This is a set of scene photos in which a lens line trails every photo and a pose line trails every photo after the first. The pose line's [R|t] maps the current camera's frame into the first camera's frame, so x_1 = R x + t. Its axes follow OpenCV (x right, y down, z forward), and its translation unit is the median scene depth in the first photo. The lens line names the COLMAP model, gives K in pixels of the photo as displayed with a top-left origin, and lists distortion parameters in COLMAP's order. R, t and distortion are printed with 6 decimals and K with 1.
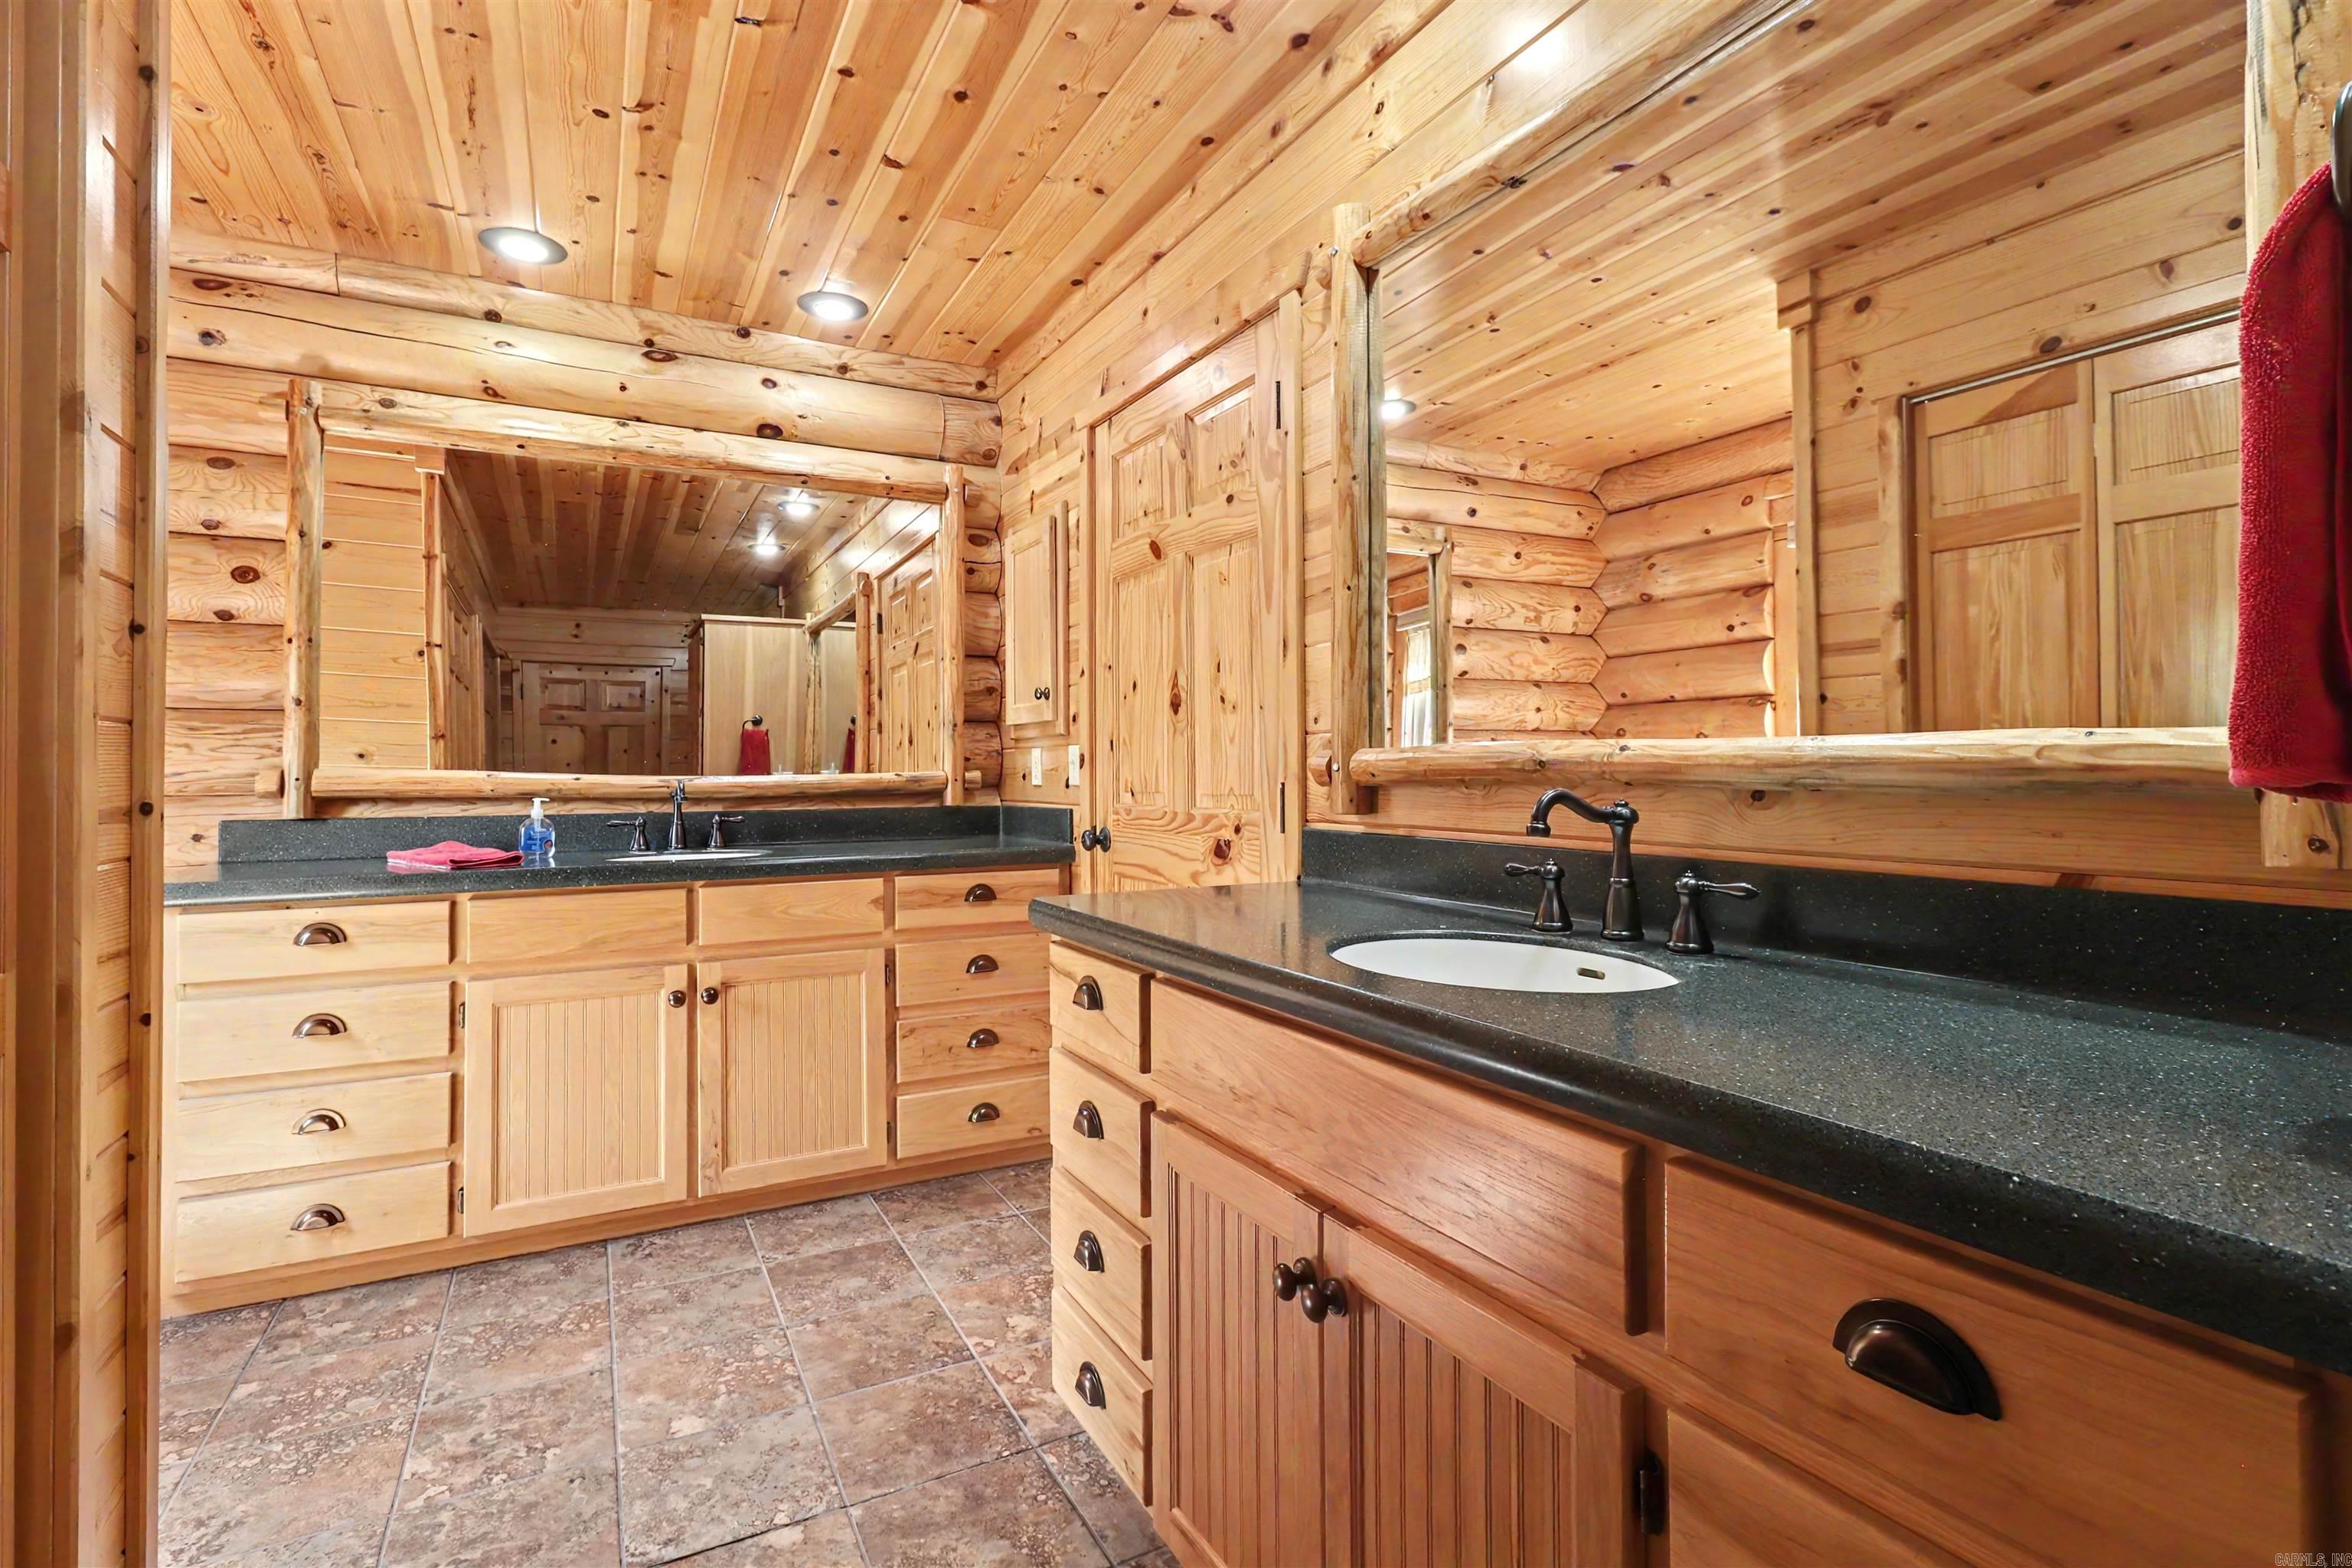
lens RADIAL K [[1089.2, 0, 1176.7], [0, 1089.2, 770.8], [0, 0, 1]] dist [0.003132, 0.002027]
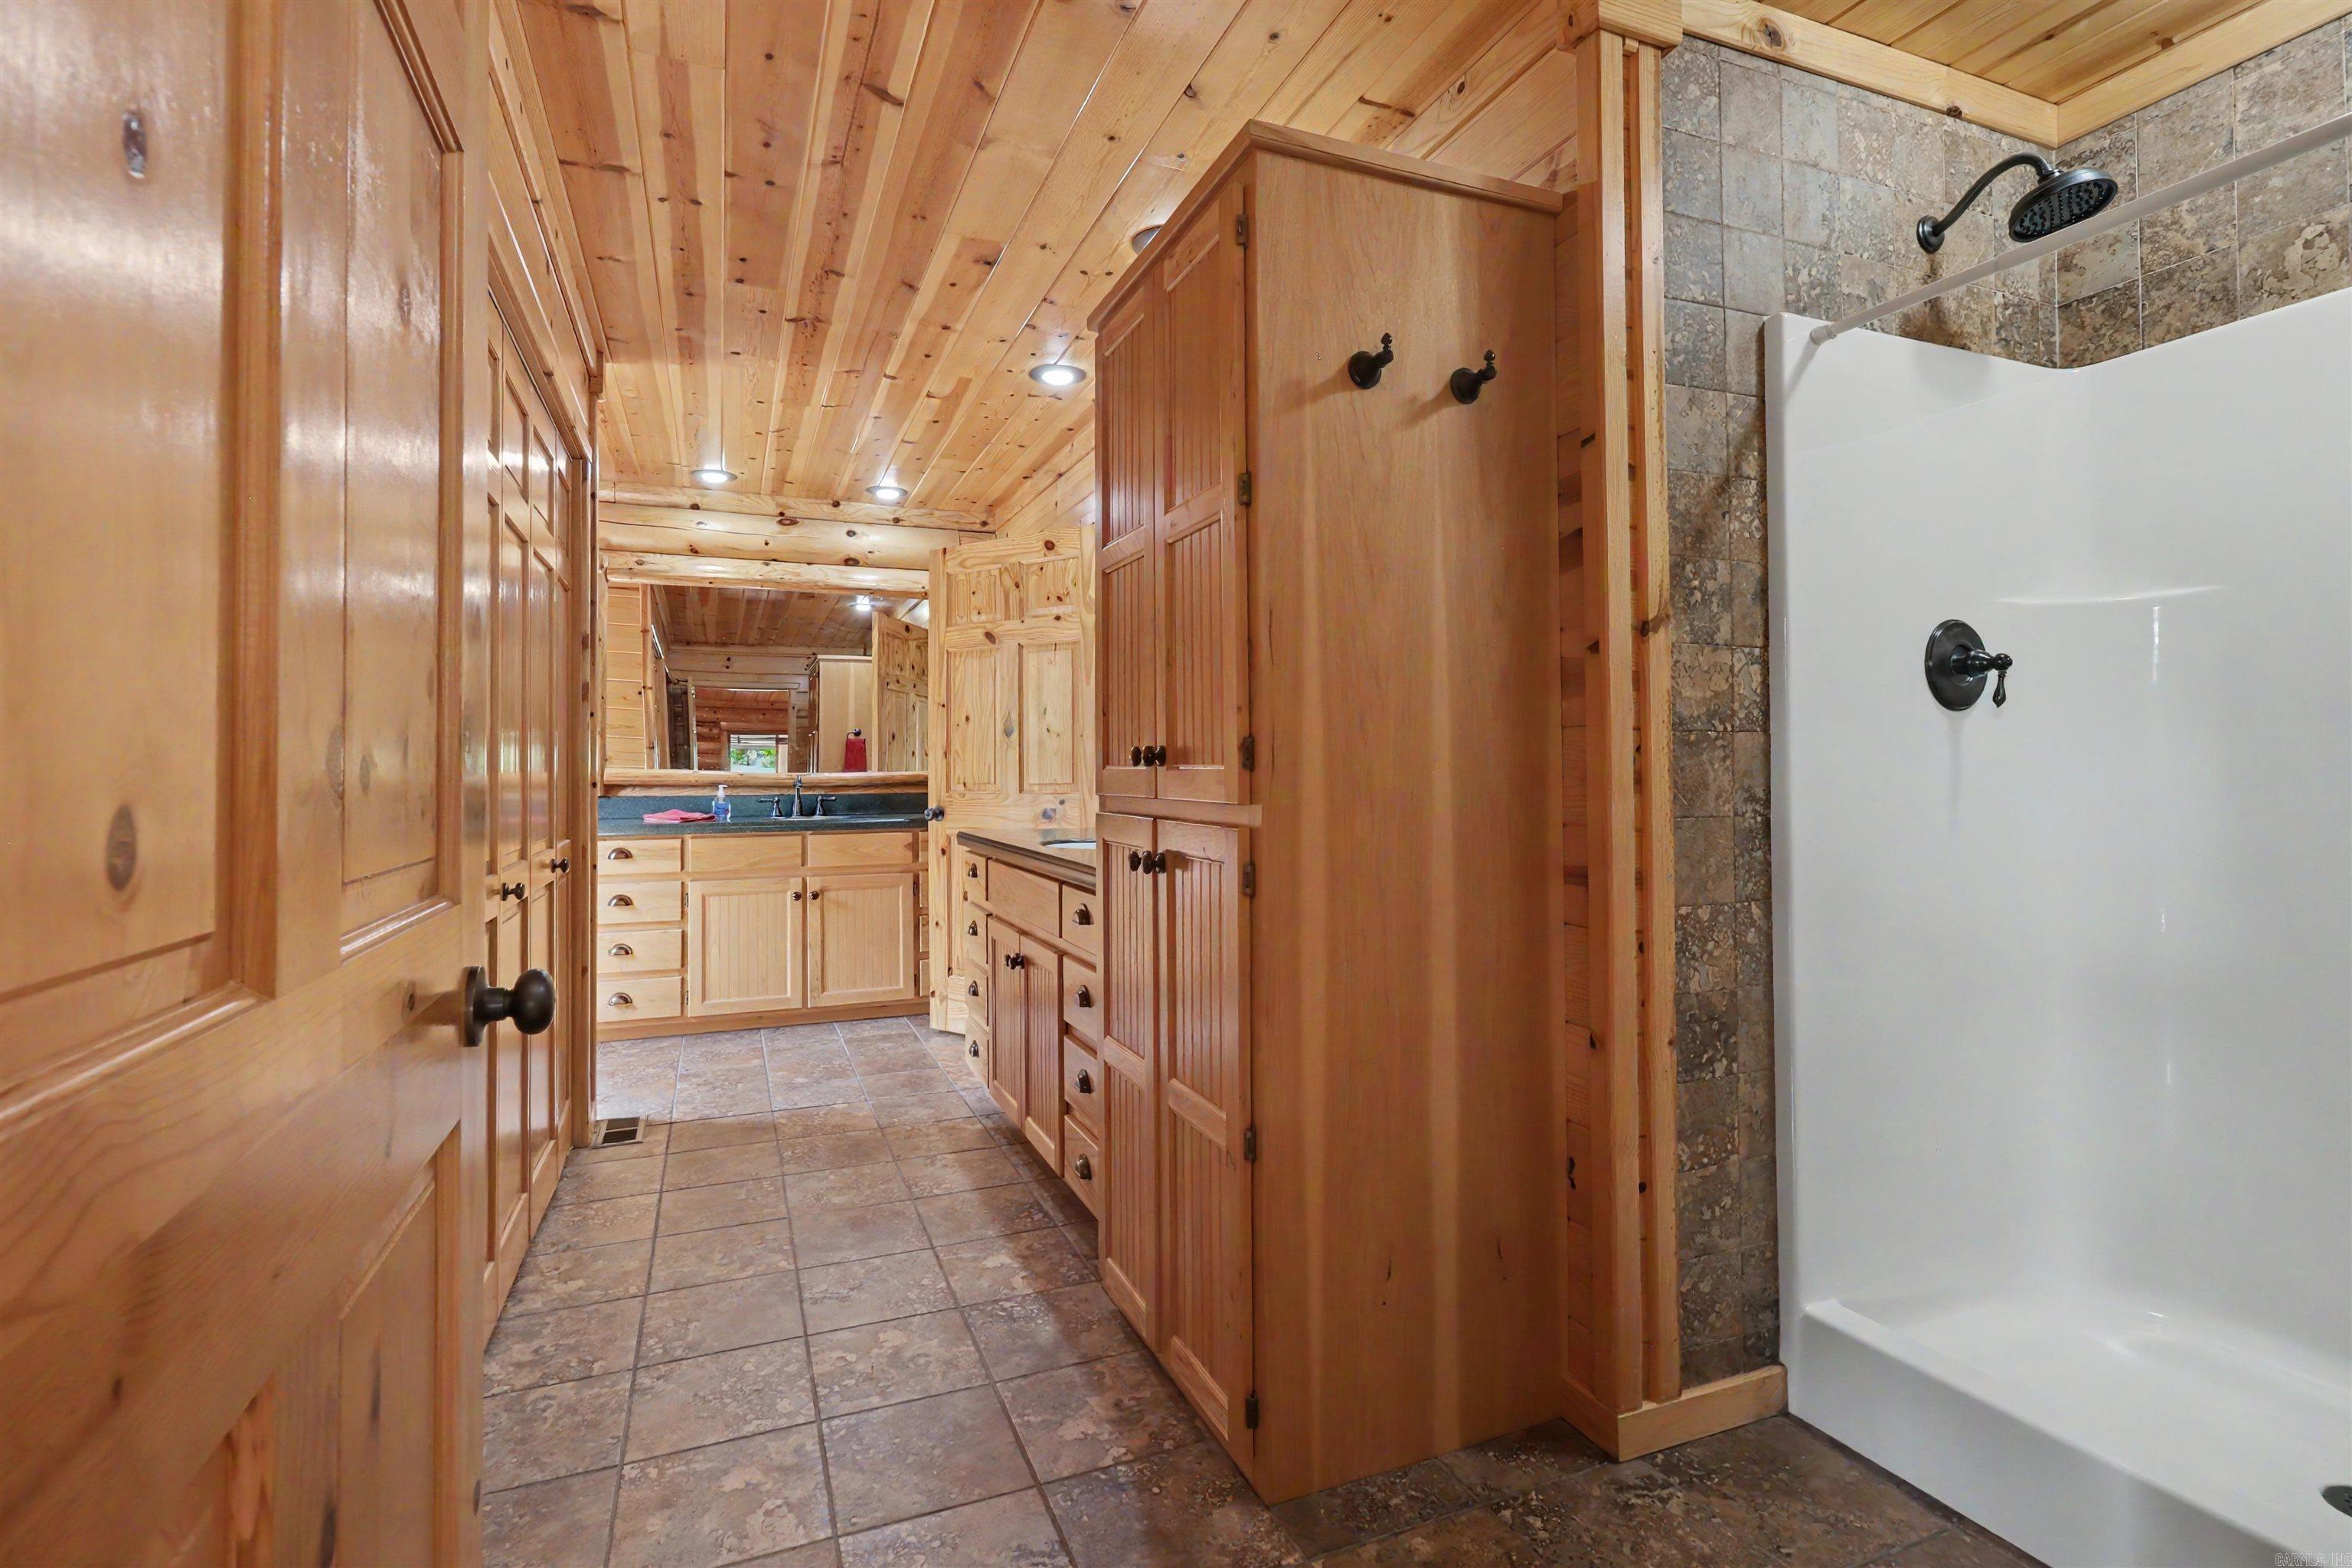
lens RADIAL K [[1089.2, 0, 1170.9], [0, 1089.2, 772.0], [0, 0, 1]] dist [0.003132, 0.002027]
pose [[0.994395, 0.001013, -0.105721, 0.328916], [-0.000701, 0.999995, 0.002992, -0.002120], [0.105724, -0.002901, 0.994391, -0.687240]]
